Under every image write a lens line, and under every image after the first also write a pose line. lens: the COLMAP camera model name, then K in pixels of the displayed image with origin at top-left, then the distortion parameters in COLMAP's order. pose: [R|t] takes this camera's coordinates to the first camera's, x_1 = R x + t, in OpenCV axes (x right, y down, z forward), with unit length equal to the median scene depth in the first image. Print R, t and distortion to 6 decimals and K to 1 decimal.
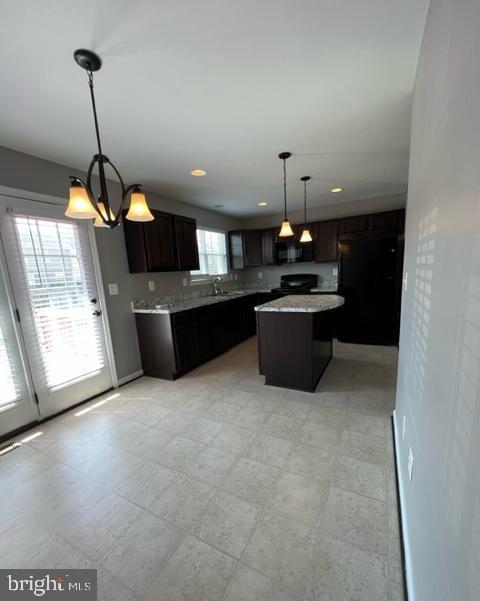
lens RADIAL K [[256.8, 0, 241.2], [0, 256.8, 318.2], [0, 0, 1]] dist [0.000036, 0.000019]
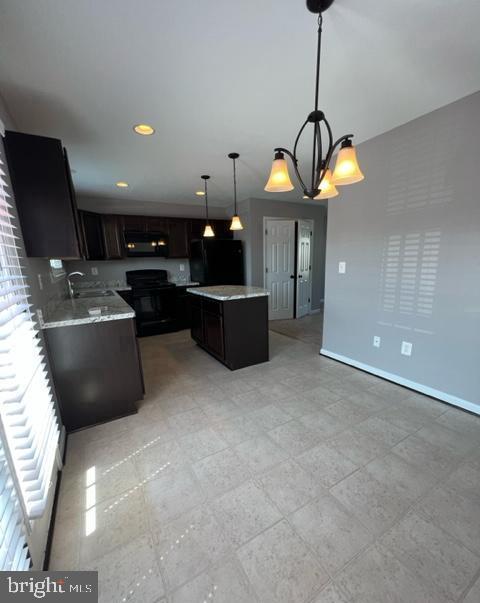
lens RADIAL K [[254.6, 0, 239.5], [0, 254.6, 322.3], [0, 0, 1]] dist [-0.003105, -0.000264]
pose [[0.529748, -0.160421, 0.832846, -0.633400], [0.153098, 0.983906, 0.092136, -0.023369], [-0.834223, 0.078698, 0.545783, 0.341947]]
